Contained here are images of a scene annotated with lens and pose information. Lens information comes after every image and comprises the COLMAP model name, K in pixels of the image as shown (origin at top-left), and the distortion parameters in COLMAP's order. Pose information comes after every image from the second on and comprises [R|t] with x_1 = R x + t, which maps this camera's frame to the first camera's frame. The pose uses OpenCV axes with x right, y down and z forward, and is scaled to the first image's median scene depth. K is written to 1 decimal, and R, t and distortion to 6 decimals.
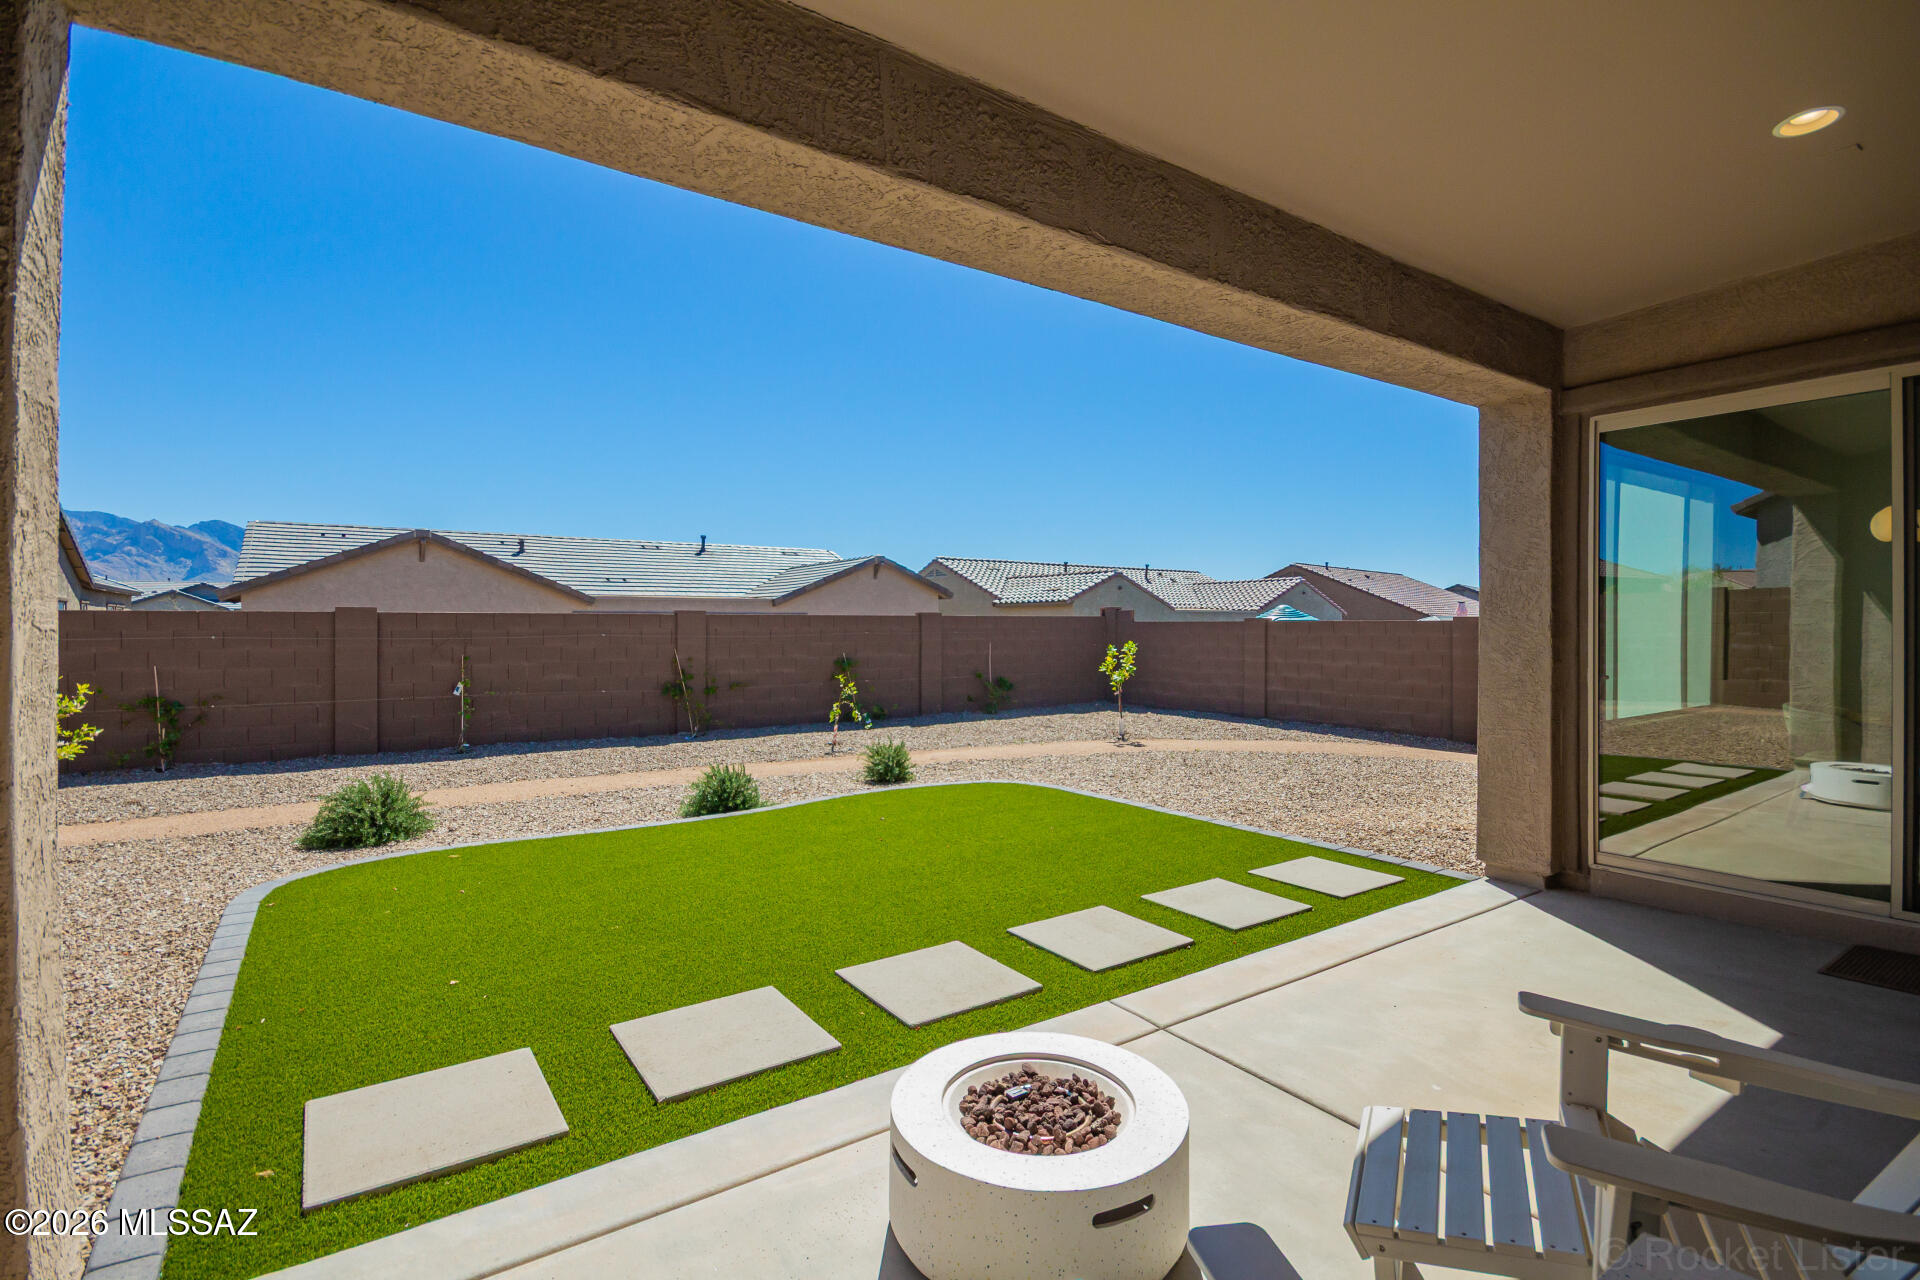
lens RADIAL K [[894.4, 0, 960.0], [0, 894.4, 640.0], [0, 0, 1]] dist [0.000778, 0.000127]
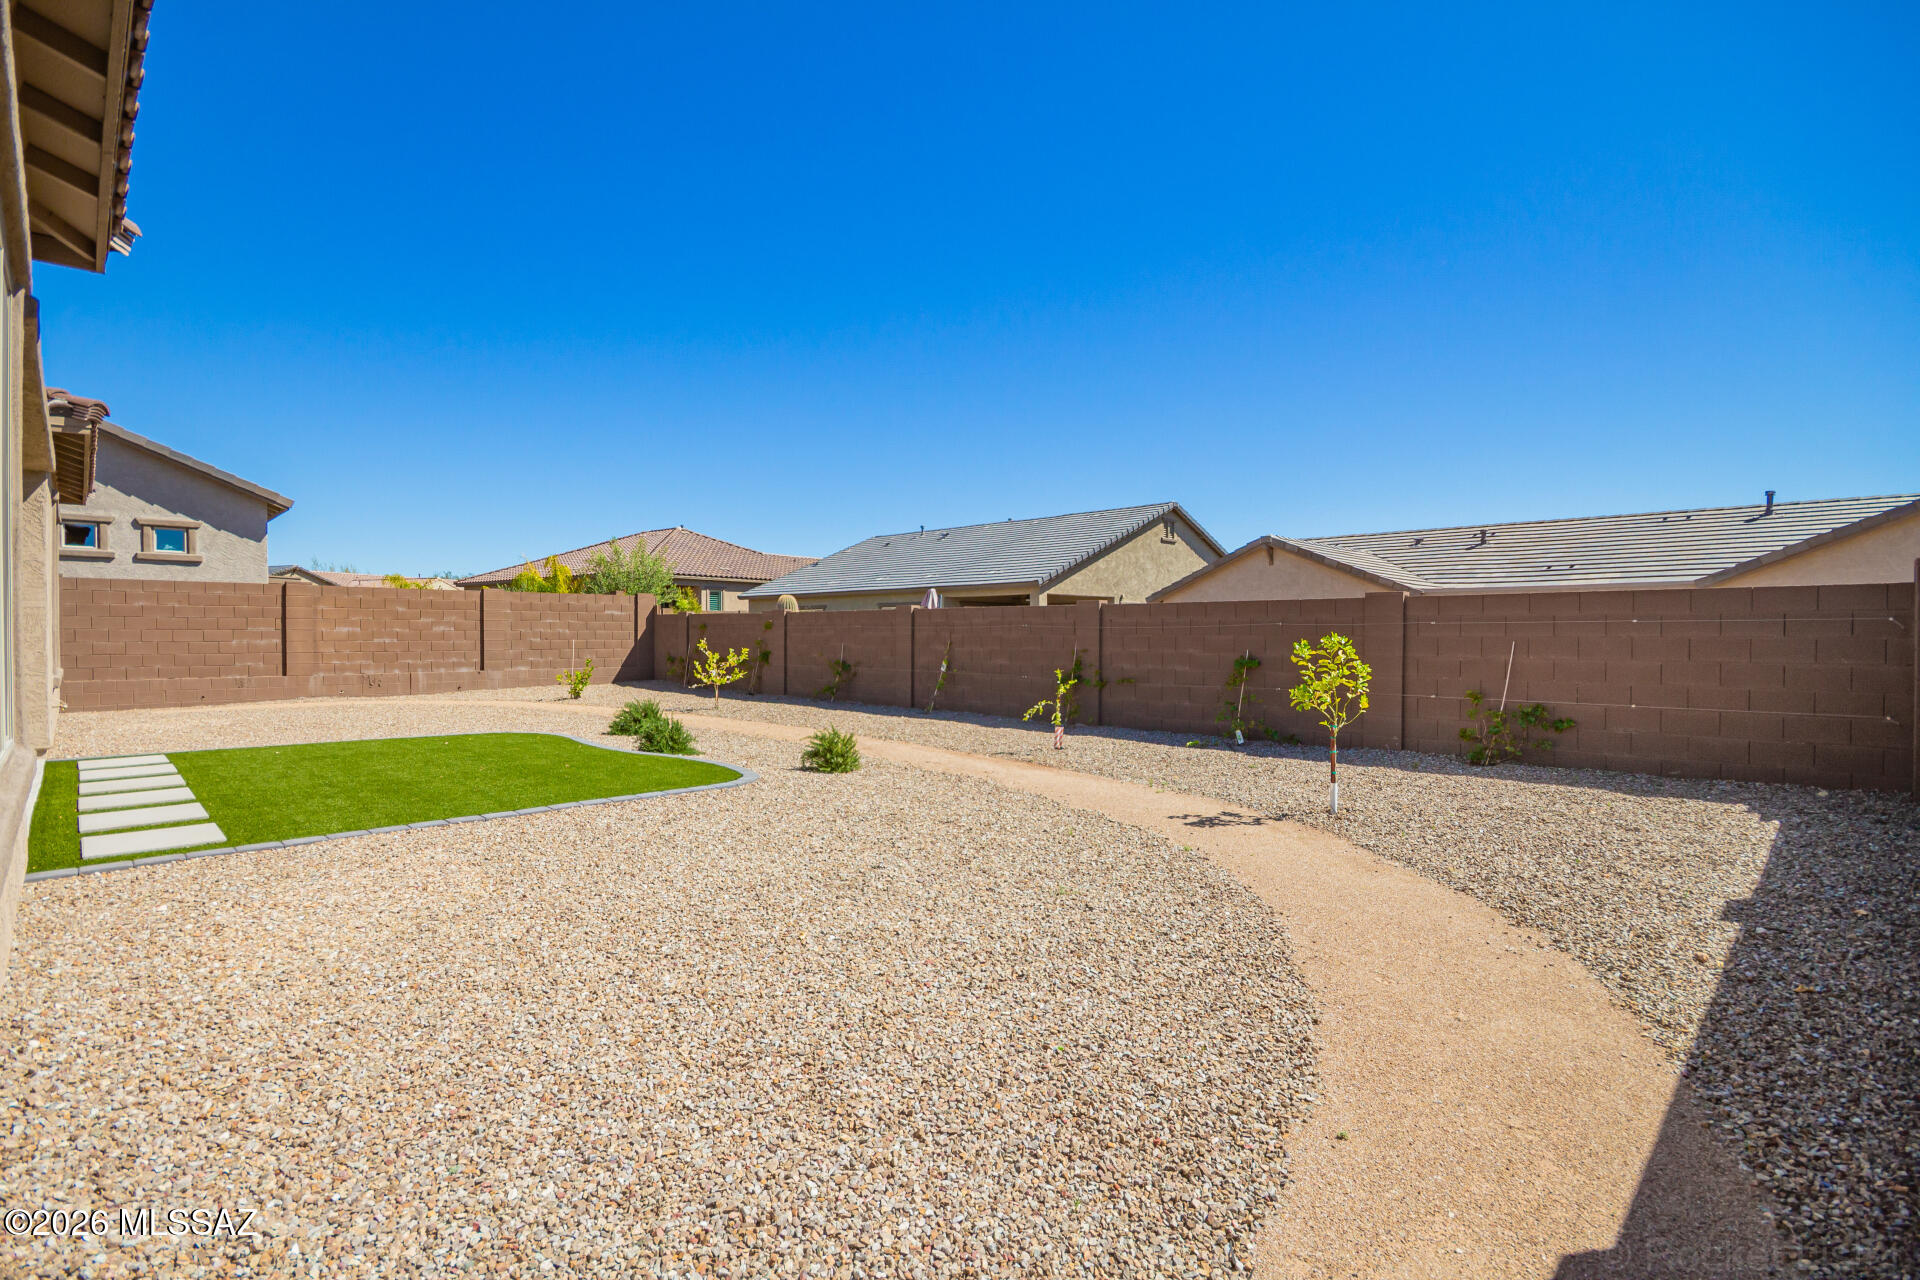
lens RADIAL K [[894.4, 0, 960.0], [0, 894.4, 640.0], [0, 0, 1]] dist [0.000778, 0.000127]
pose [[0.173287, 0.009691, -0.984824, 0.611996], [-0.015227, 0.999858, 0.007159, 0.003776], [0.984754, 0.013755, 0.173410, 0.626310]]
